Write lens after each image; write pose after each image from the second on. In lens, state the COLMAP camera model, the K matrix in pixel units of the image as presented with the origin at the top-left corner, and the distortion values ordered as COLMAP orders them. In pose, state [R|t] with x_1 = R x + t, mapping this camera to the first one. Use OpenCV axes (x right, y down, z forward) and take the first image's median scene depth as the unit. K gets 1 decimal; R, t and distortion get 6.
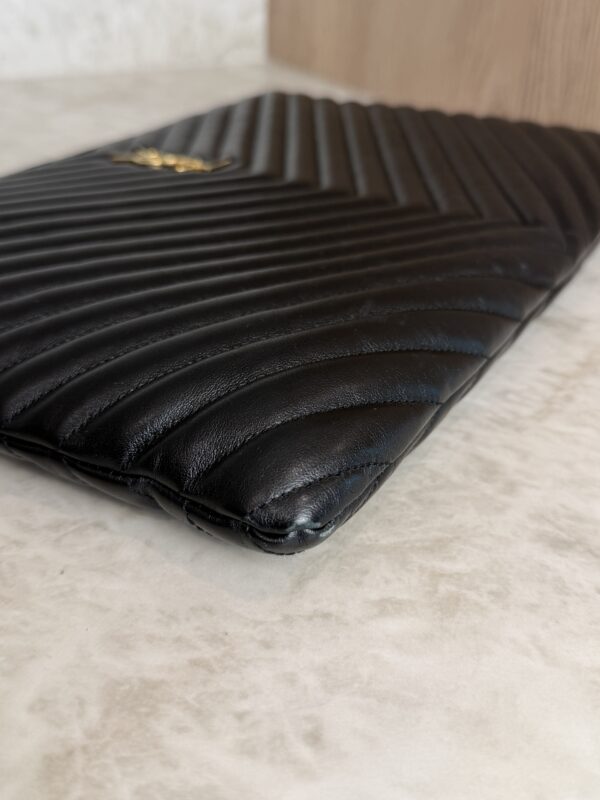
lens RADIAL K [[827.7, 0, 320.3], [0, 827.7, 399.5], [0, 0, 1]] dist [0.122417, -0.457137]
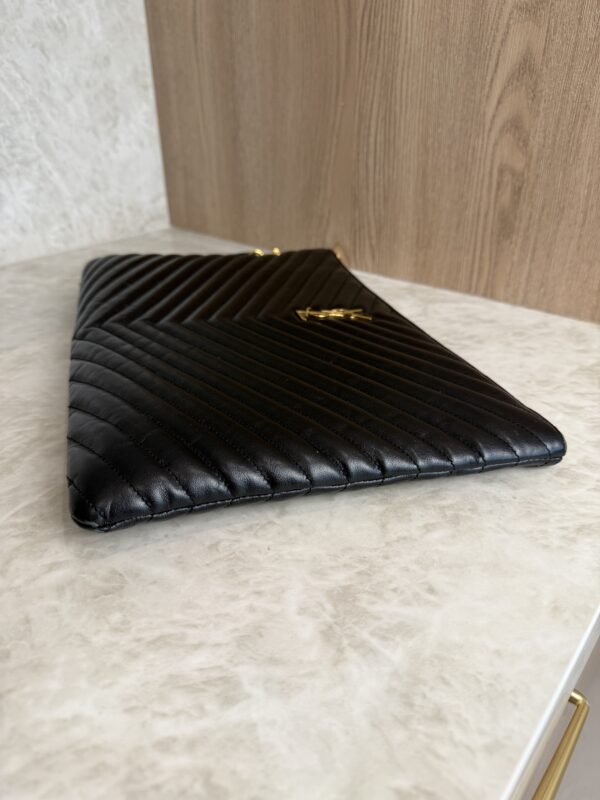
lens RADIAL K [[582.7, 0, 300.0], [0, 582.7, 400.0], [0, 0, 1]] dist [-0.018741, -0.007475]
pose [[0.960017, -0.184202, 0.210802, -0.463457], [0.191485, 0.981388, -0.014494, -0.097704], [-0.204209, 0.054280, 0.977421, -0.346846]]
